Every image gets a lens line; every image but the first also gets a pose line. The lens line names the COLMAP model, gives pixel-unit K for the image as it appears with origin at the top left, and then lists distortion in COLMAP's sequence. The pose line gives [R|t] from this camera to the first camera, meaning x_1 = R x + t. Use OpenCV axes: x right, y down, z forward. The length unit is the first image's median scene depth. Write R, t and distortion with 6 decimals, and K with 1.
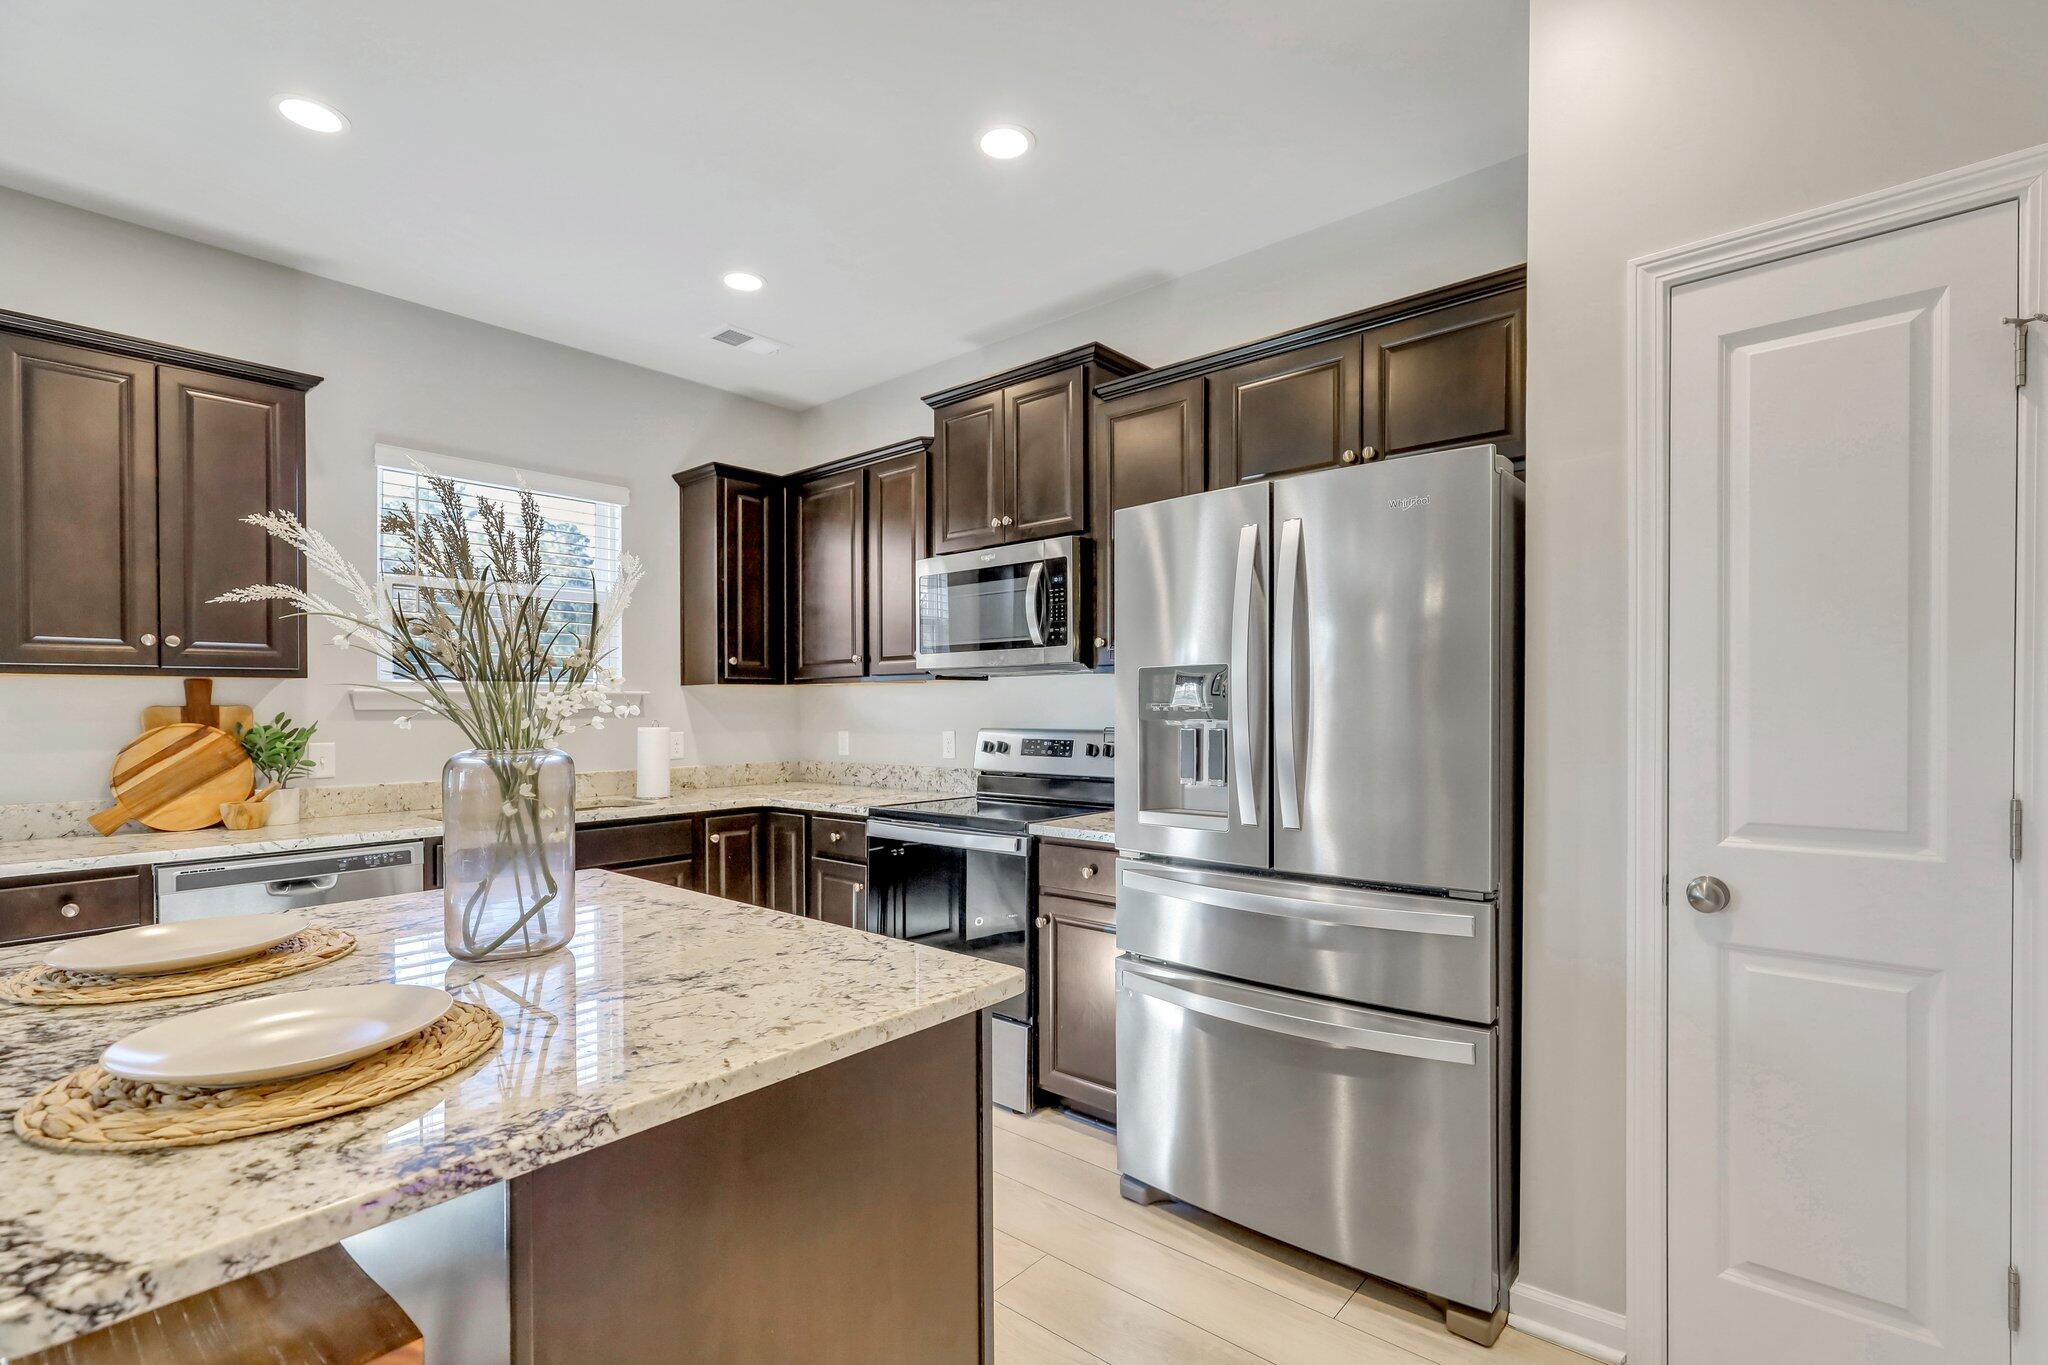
lens RADIAL K [[937.2, 0, 1025.9], [0, 937.2, 707.6], [0, 0, 1]] dist [0.001254, -0.000188]
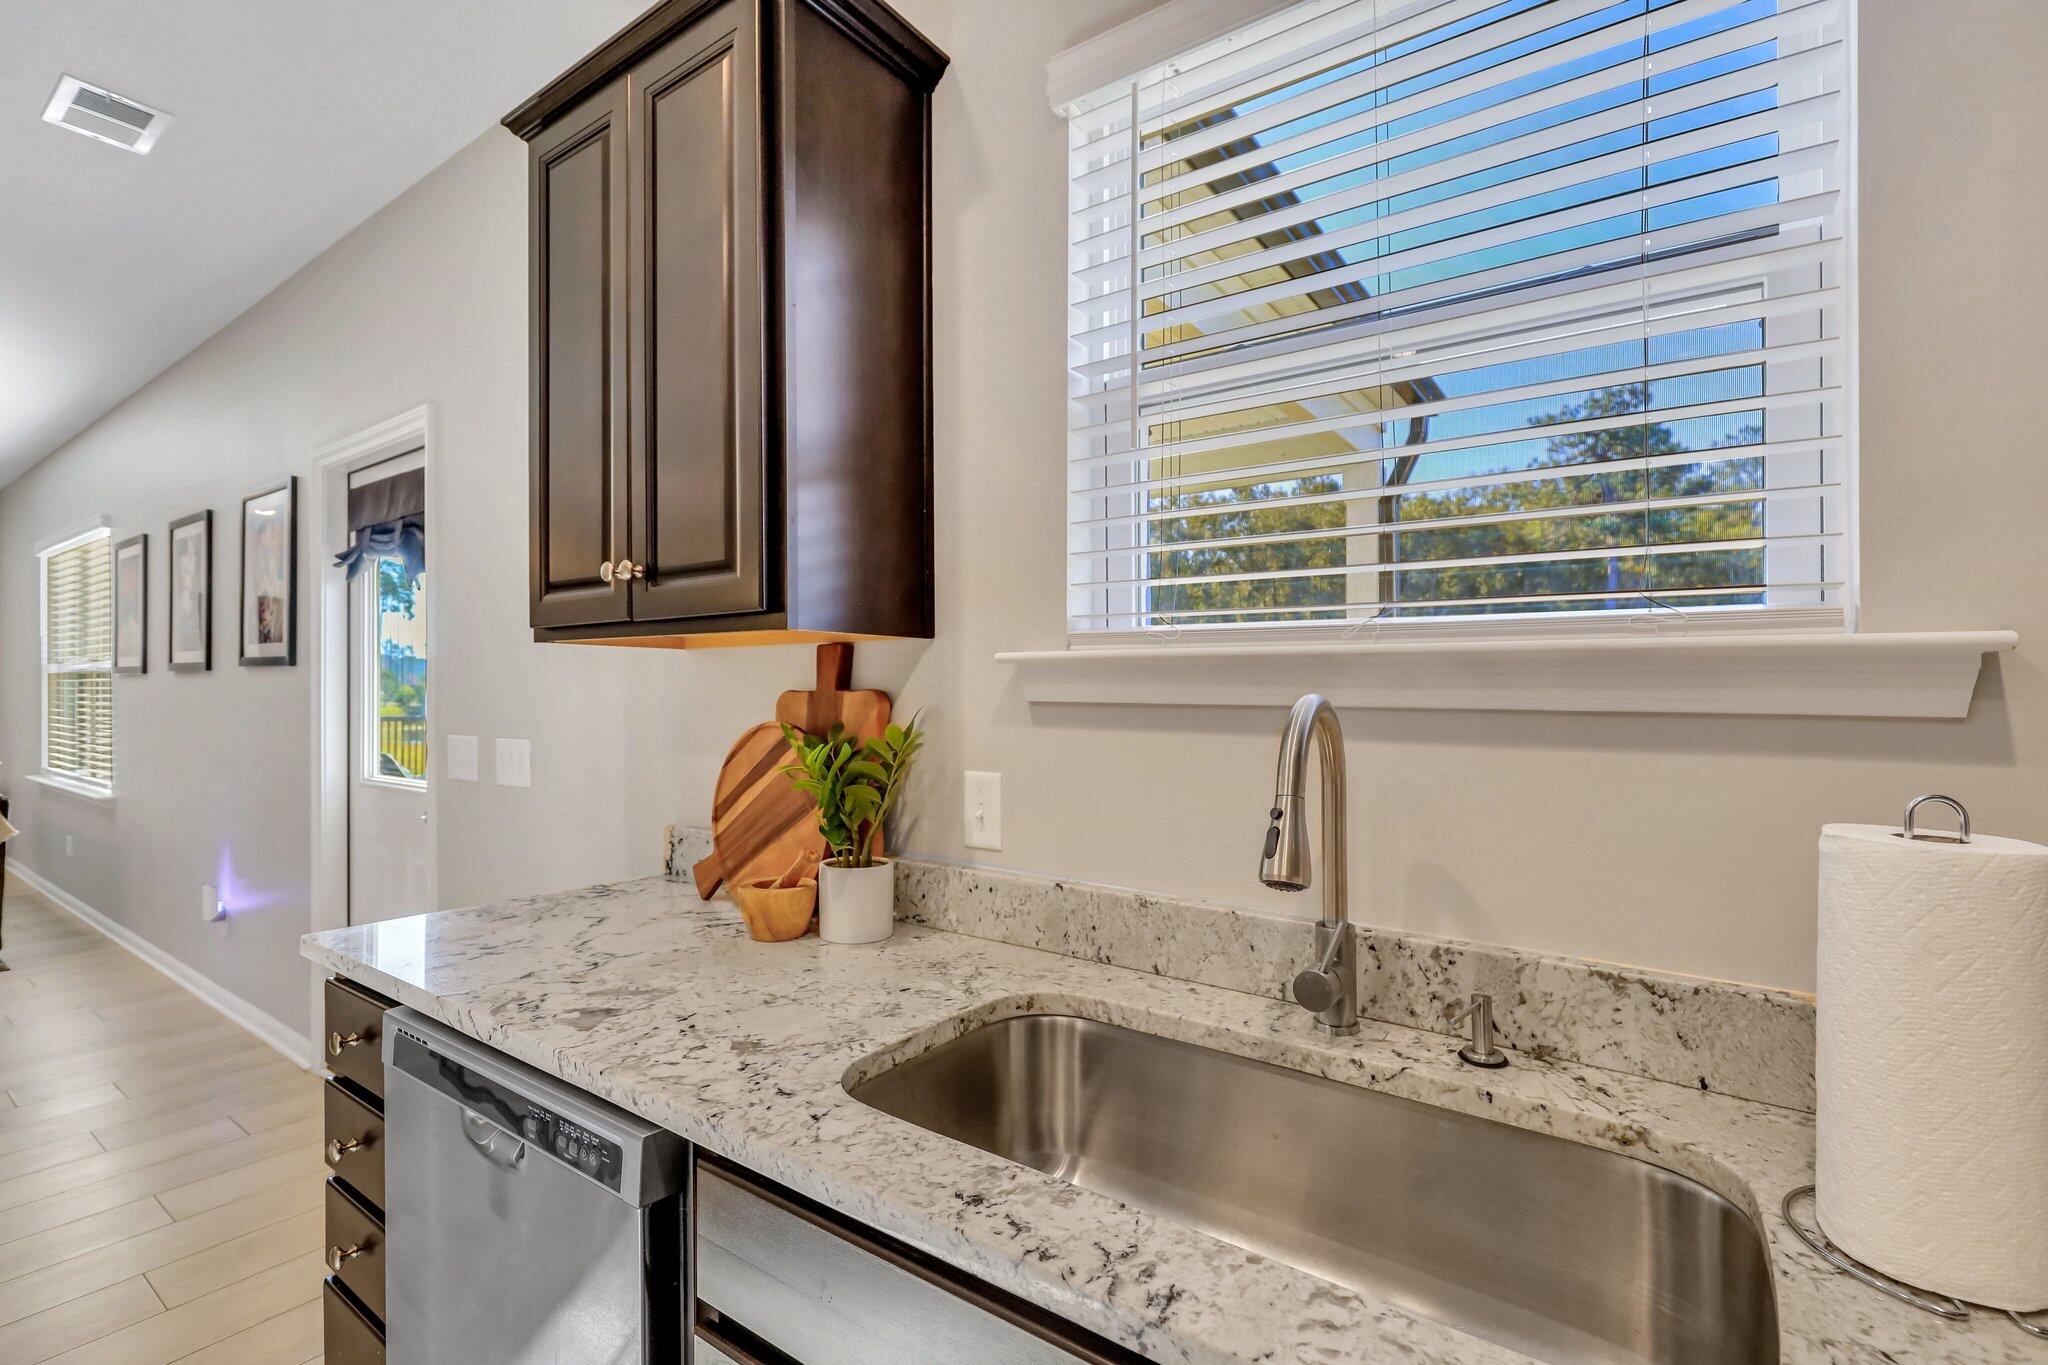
lens RADIAL K [[926.4, 0, 1024.0], [0, 926.4, 682.5], [0, 0, 1]] dist [0.001952, 0.000117]
pose [[0.089113, -0.004979, -0.996009, -0.329730], [-0.006038, 0.999966, -0.005539, -0.004459], [0.996003, 0.006508, 0.089080, 1.093088]]
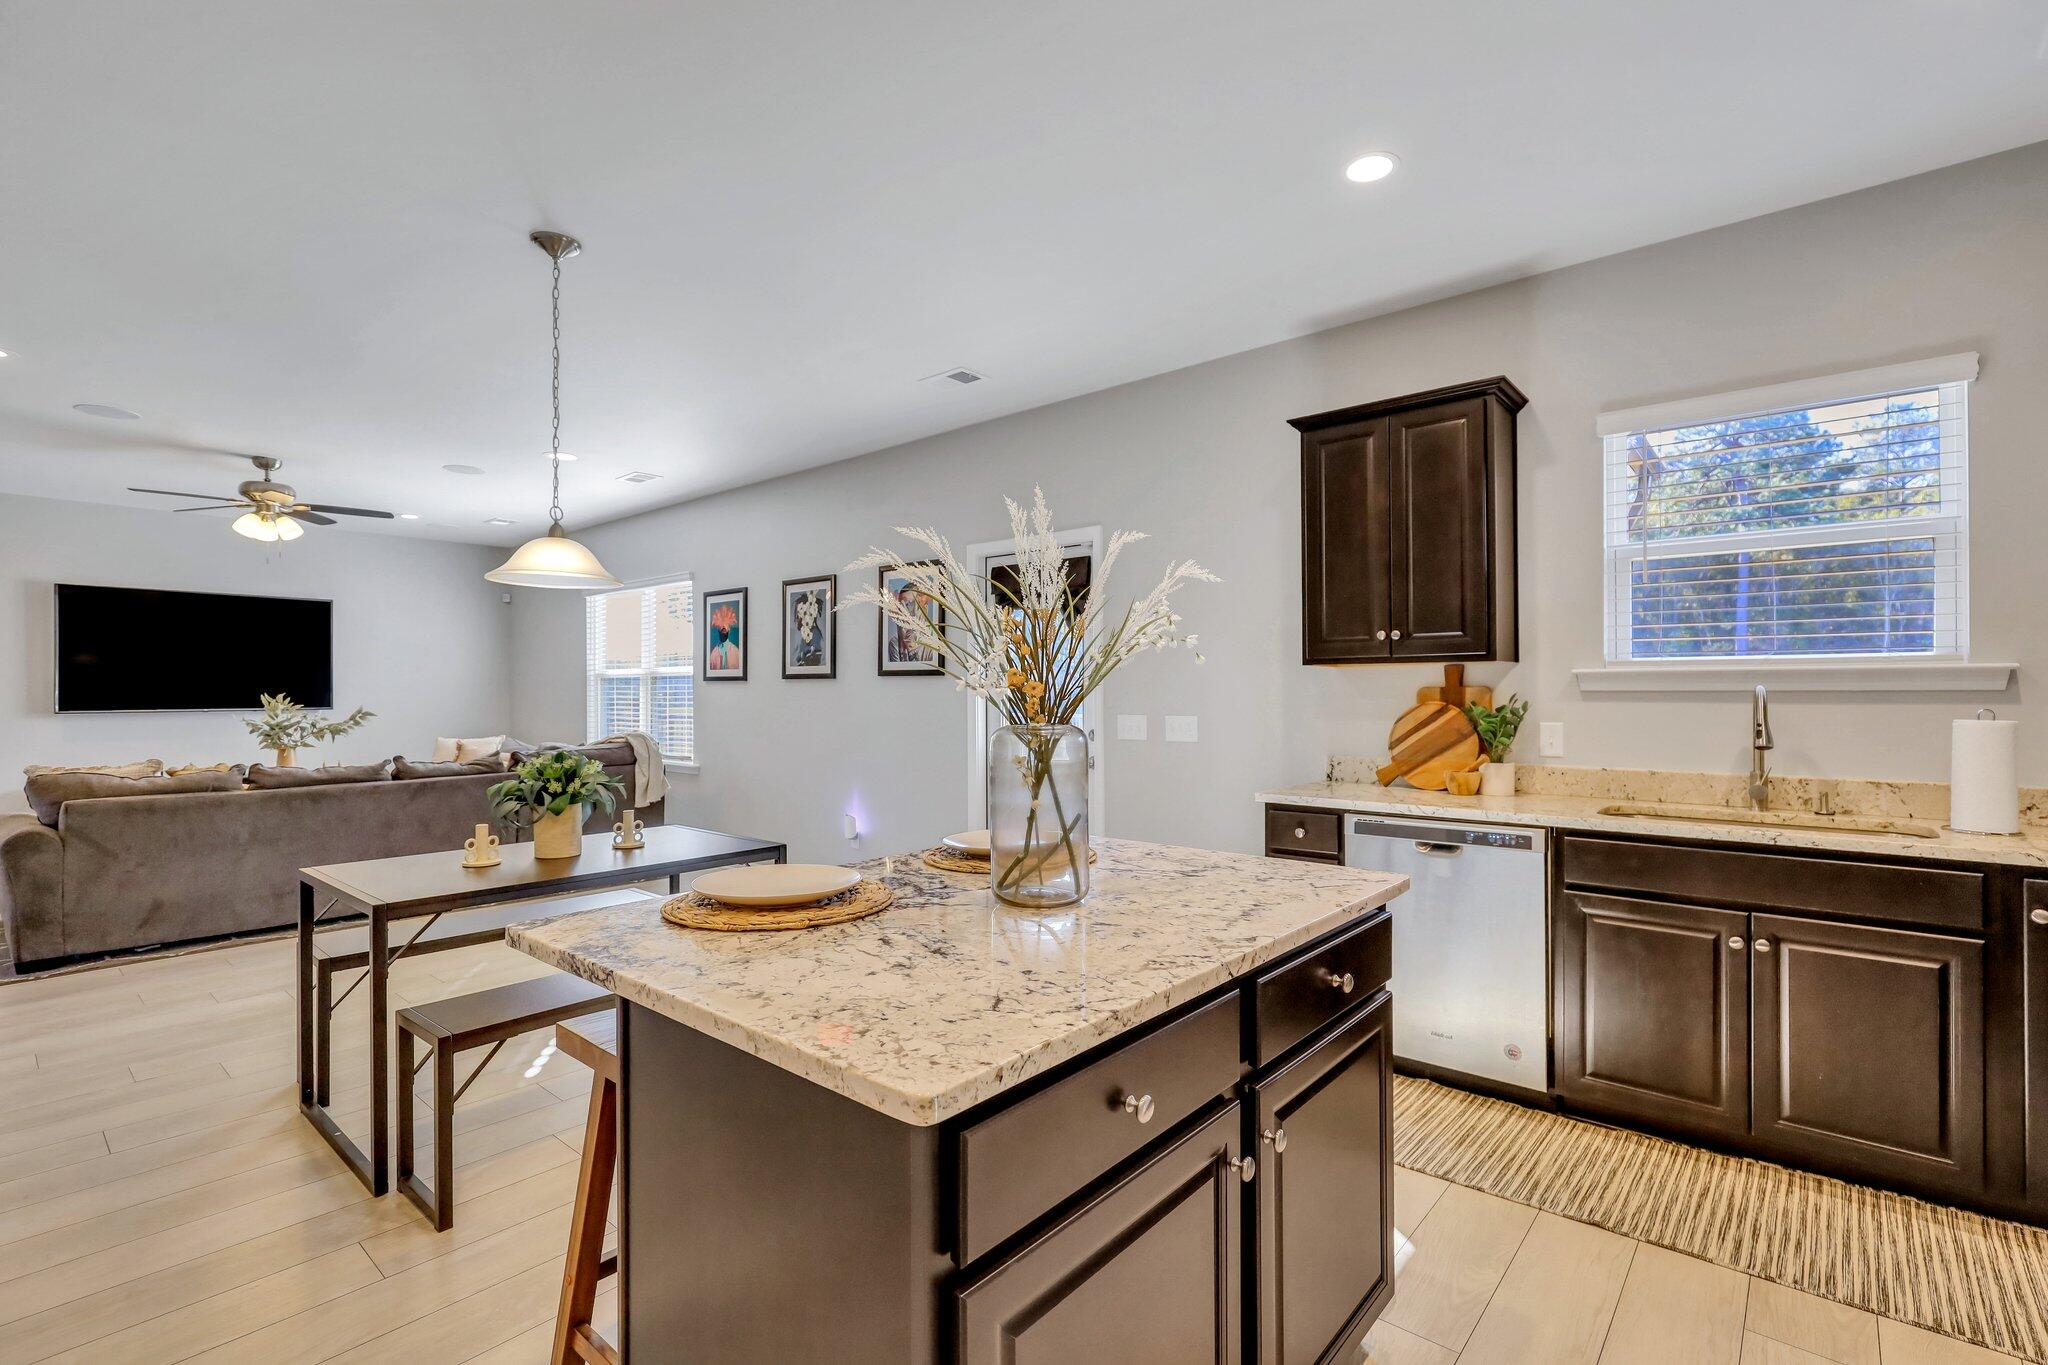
lens RADIAL K [[918.9, 0, 1041.2], [0, 918.9, 688.4], [0, 0, 1]] dist [0.004288, 0.000672]
pose [[0.004883, 0.000095, -0.999988, 0.287312], [0.001736, 0.999998, 0.000104, -0.001136], [0.999987, -0.001736, 0.004883, 0.485719]]
